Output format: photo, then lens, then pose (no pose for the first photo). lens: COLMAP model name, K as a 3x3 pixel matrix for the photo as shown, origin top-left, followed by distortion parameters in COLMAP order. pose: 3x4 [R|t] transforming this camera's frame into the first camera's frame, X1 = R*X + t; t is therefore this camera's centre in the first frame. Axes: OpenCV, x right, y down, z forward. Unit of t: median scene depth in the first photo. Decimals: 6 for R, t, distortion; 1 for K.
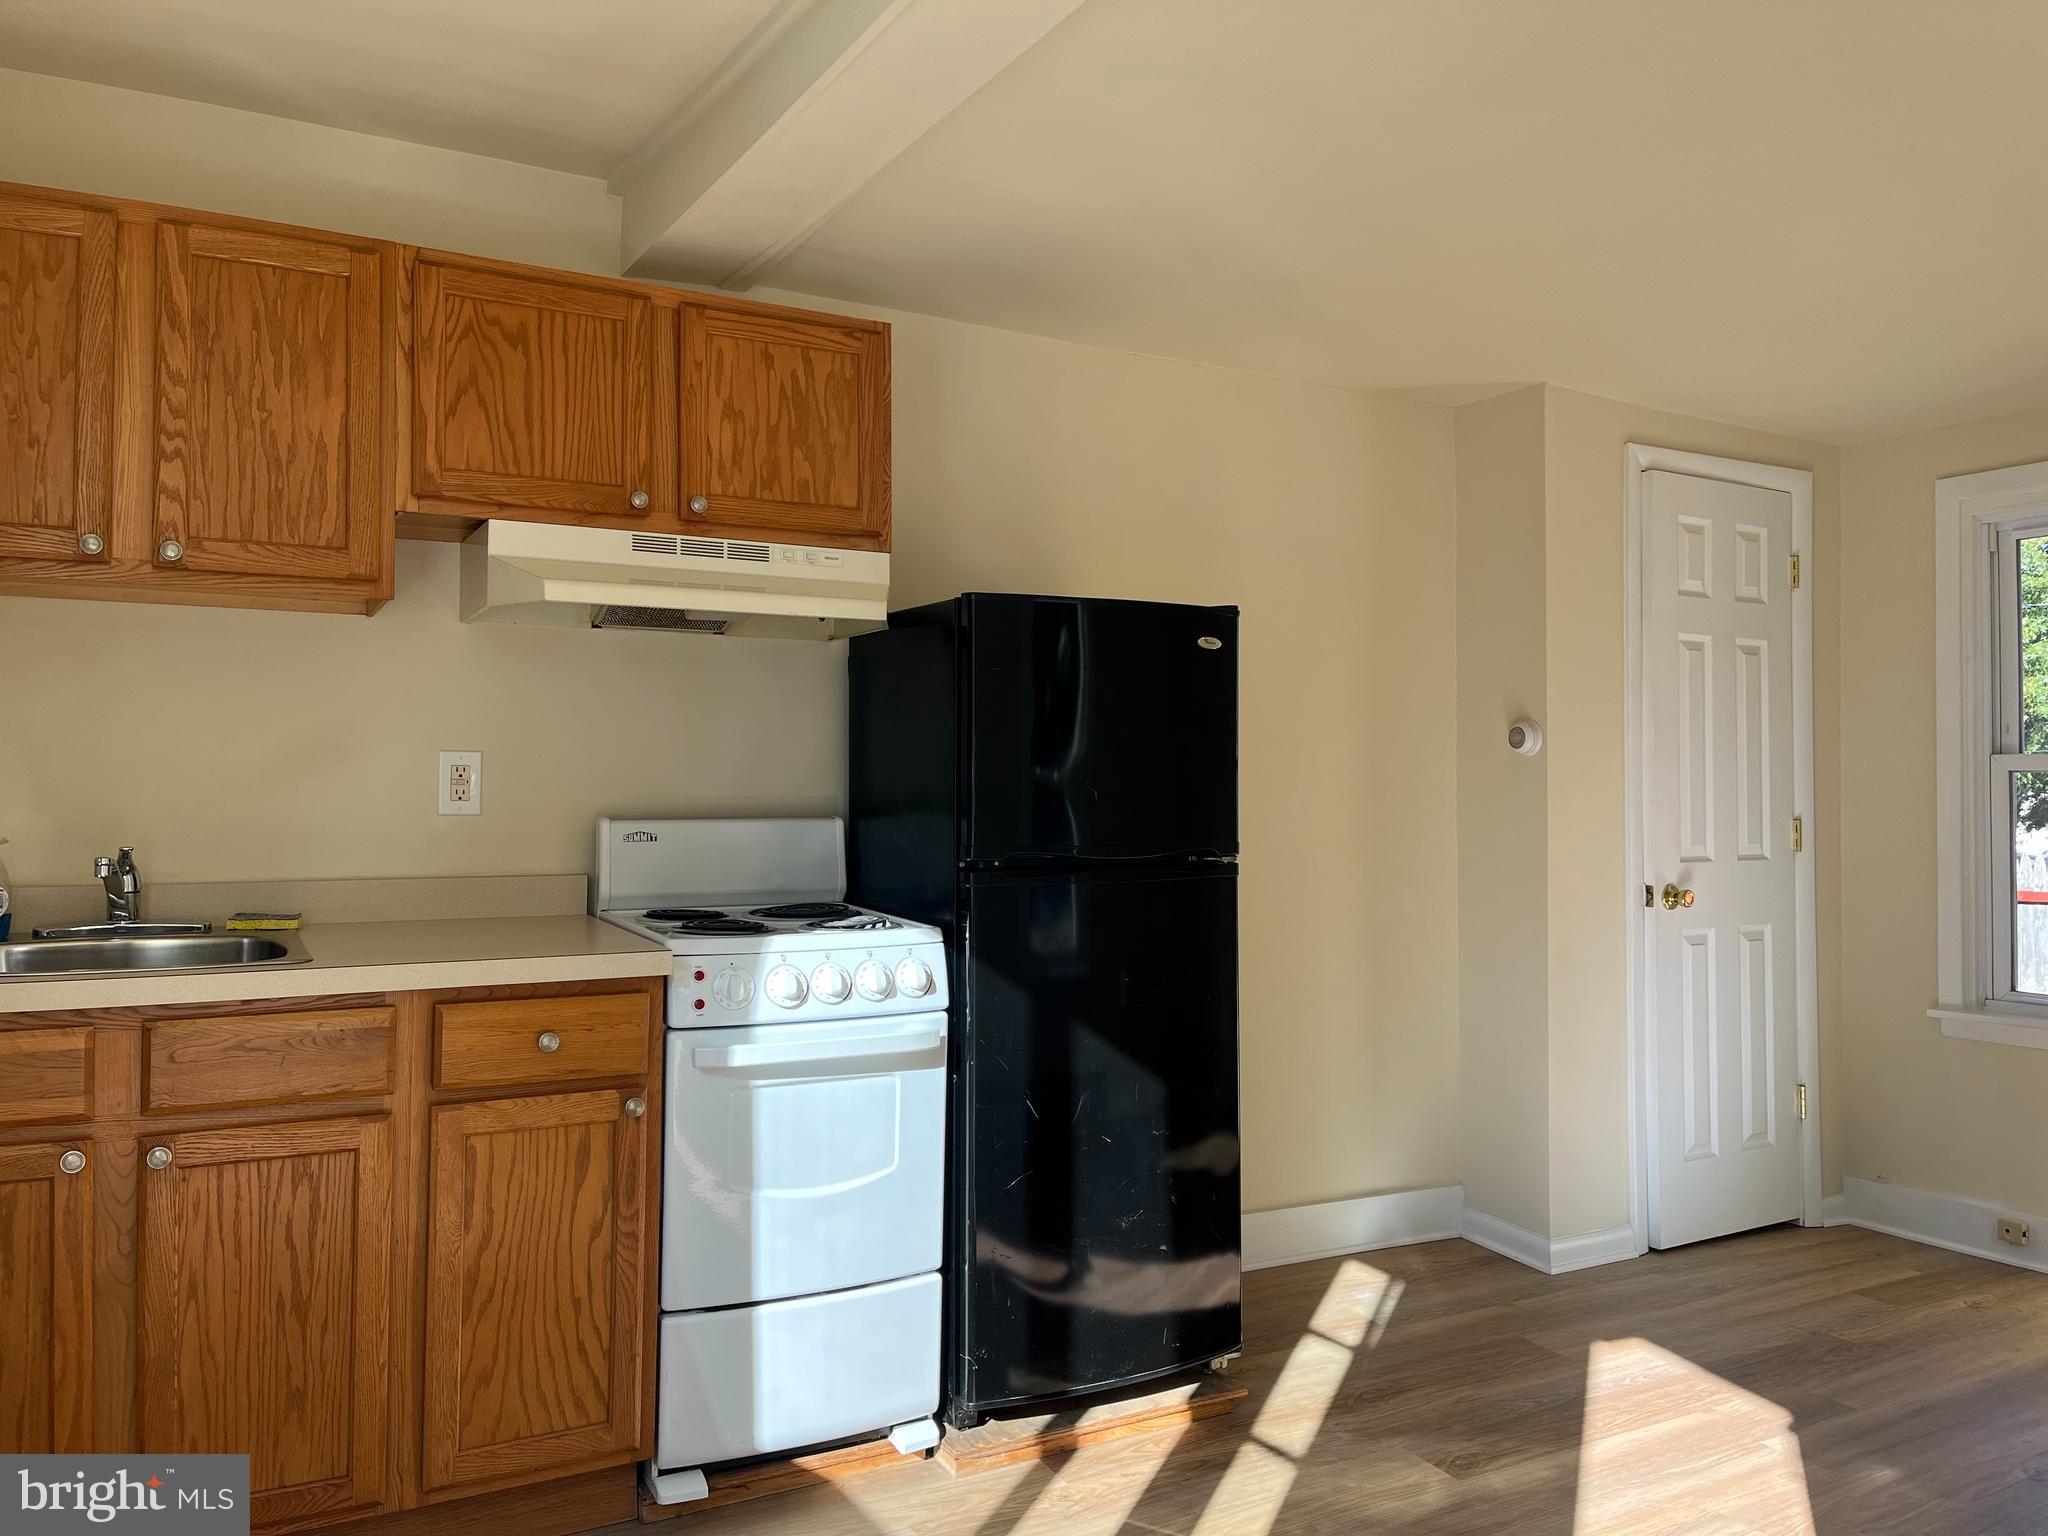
lens RADIAL K [[1586.6, 0, 1024.0], [0, 1586.6, 768.0], [0, 0, 1]] dist [-0.001016, -0.005317]
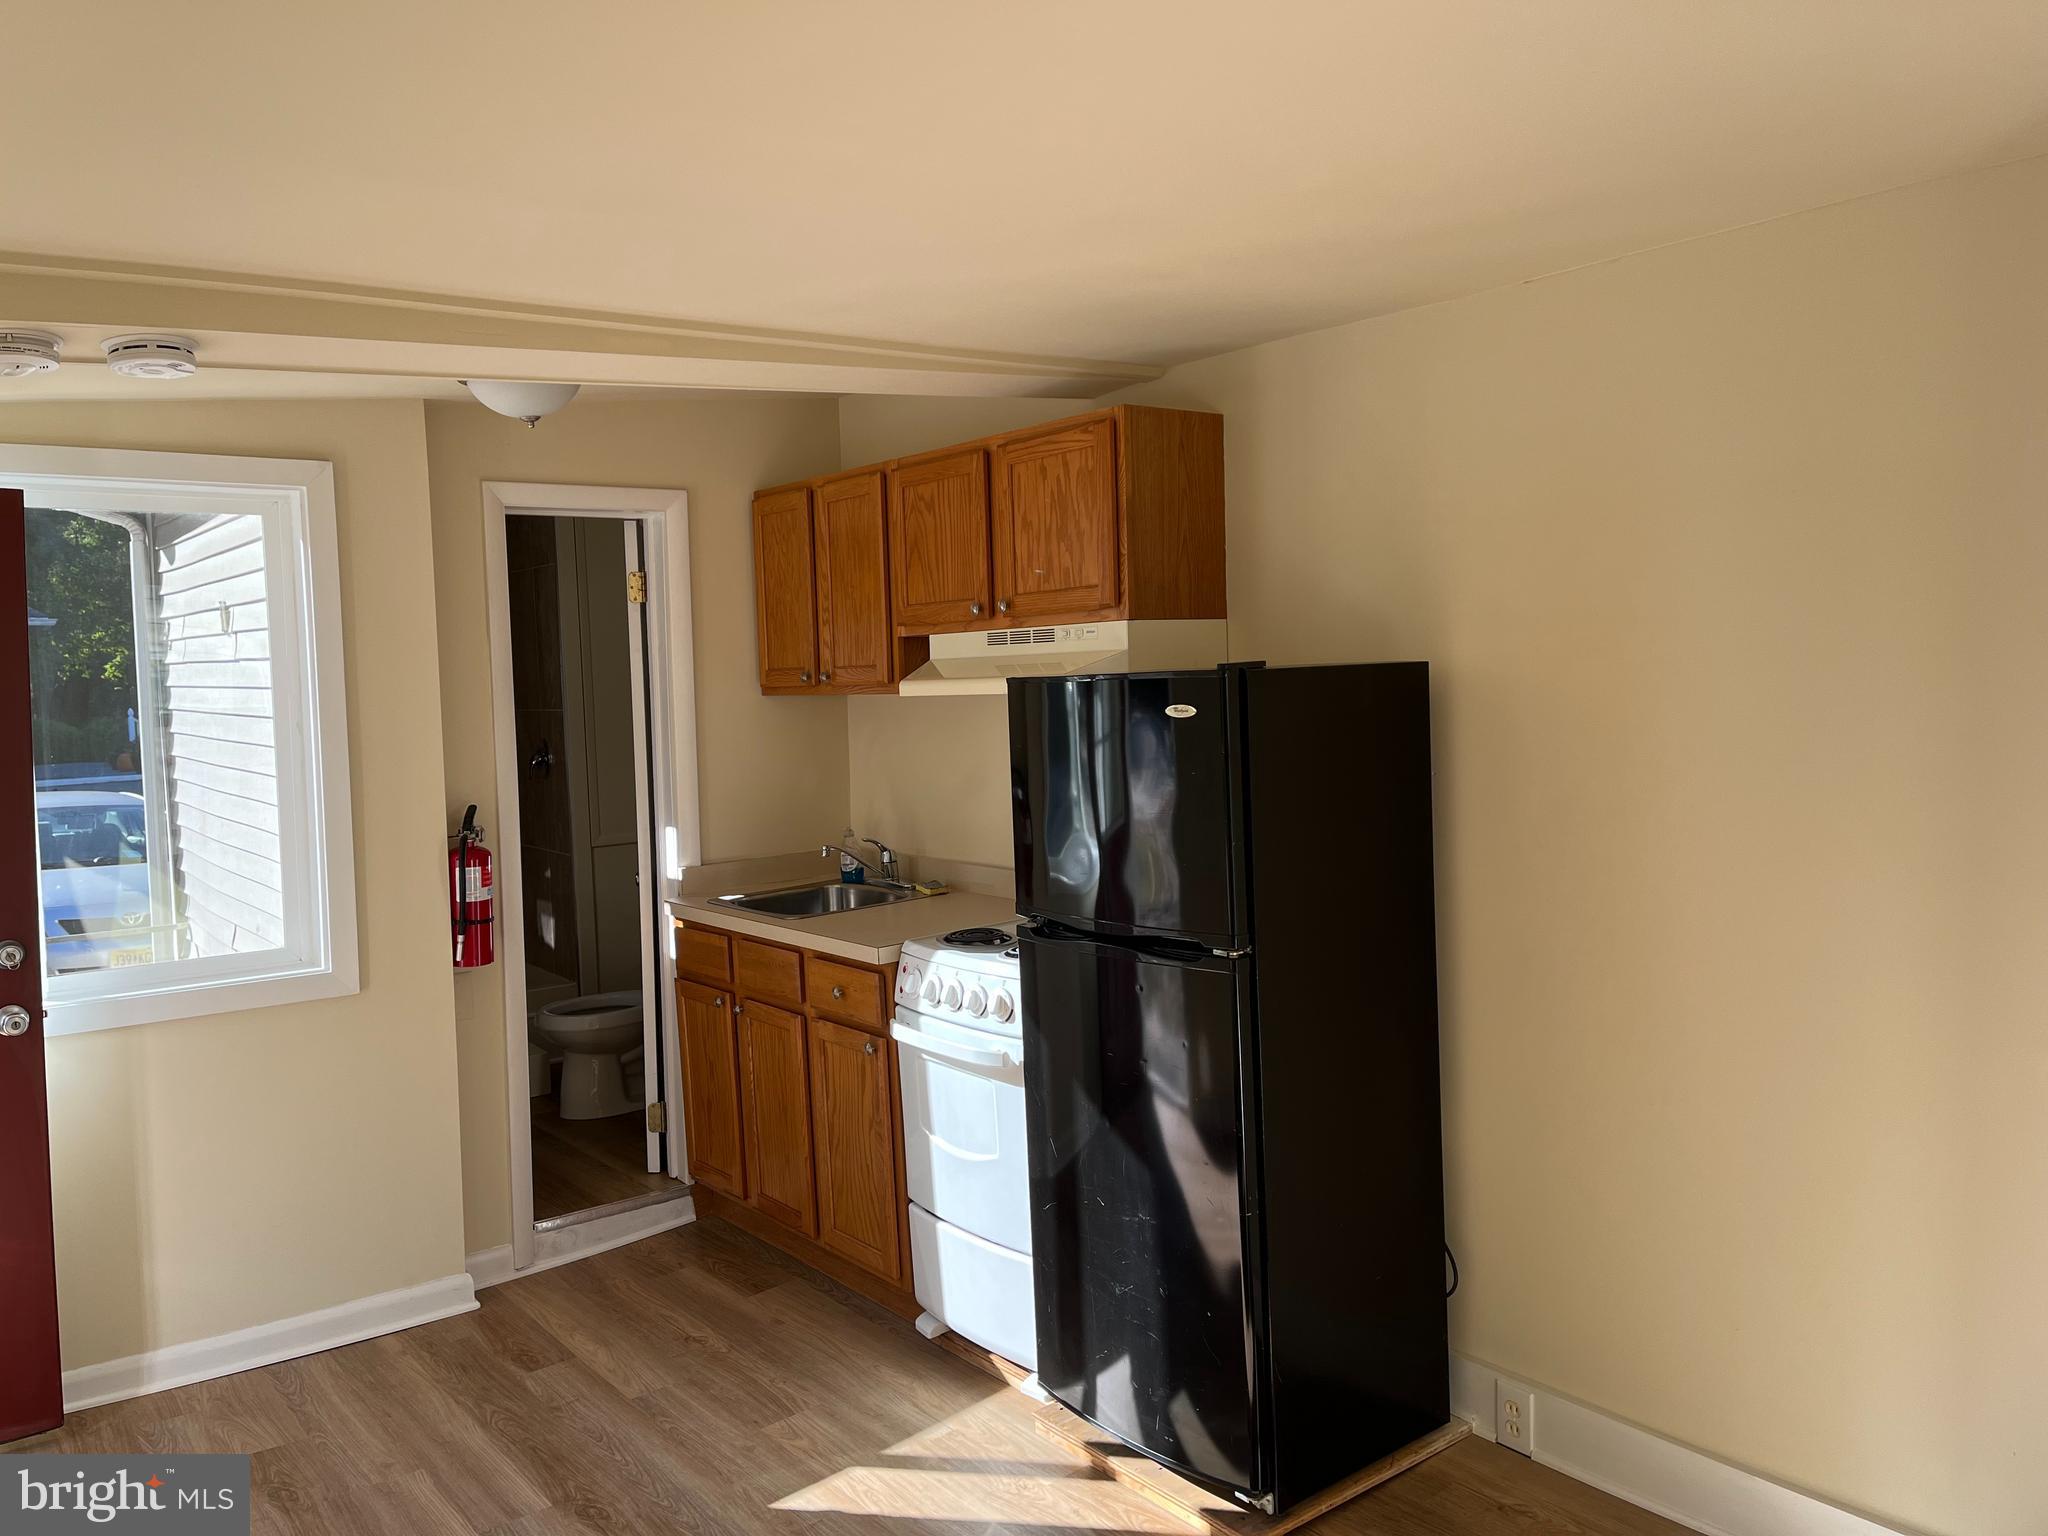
lens RADIAL K [[1586.6, 0, 1024.0], [0, 1586.6, 768.0], [0, 0, 1]] dist [-0.001016, -0.005317]
pose [[0.128326, 0.054168, -0.990252, 1.090035], [0.053982, 0.996645, 0.061513, -0.116515], [0.990262, -0.061350, 0.124972, 0.871408]]
